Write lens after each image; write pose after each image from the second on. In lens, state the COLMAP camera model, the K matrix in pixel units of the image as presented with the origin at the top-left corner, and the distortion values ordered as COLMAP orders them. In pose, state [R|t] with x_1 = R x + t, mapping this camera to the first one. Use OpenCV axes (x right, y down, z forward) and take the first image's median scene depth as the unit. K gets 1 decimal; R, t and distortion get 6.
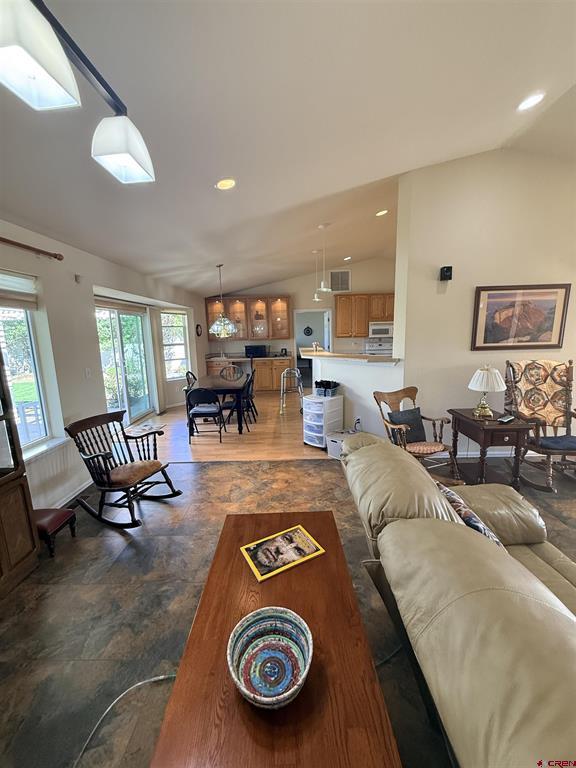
lens RADIAL K [[309.3, 0, 286.1], [0, 309.3, 383.0], [0, 0, 1]] dist [0.000896, -0.000505]
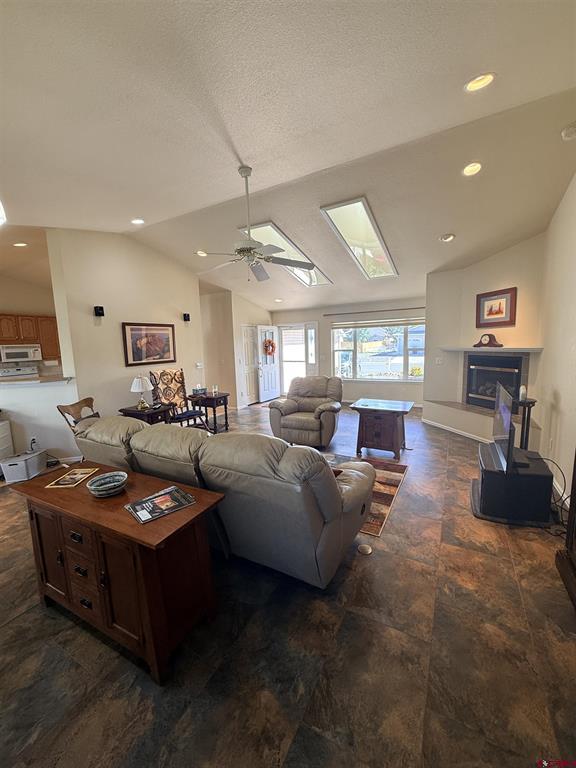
lens RADIAL K [[309.3, 0, 284.0], [0, 309.3, 384.5], [0, 0, 1]] dist [0.000896, -0.000505]
pose [[0.484703, -0.108185, 0.867962, -0.310422], [0.163050, 0.986103, 0.031857, 0.051931], [-0.859347, 0.126080, 0.495607, -0.335335]]
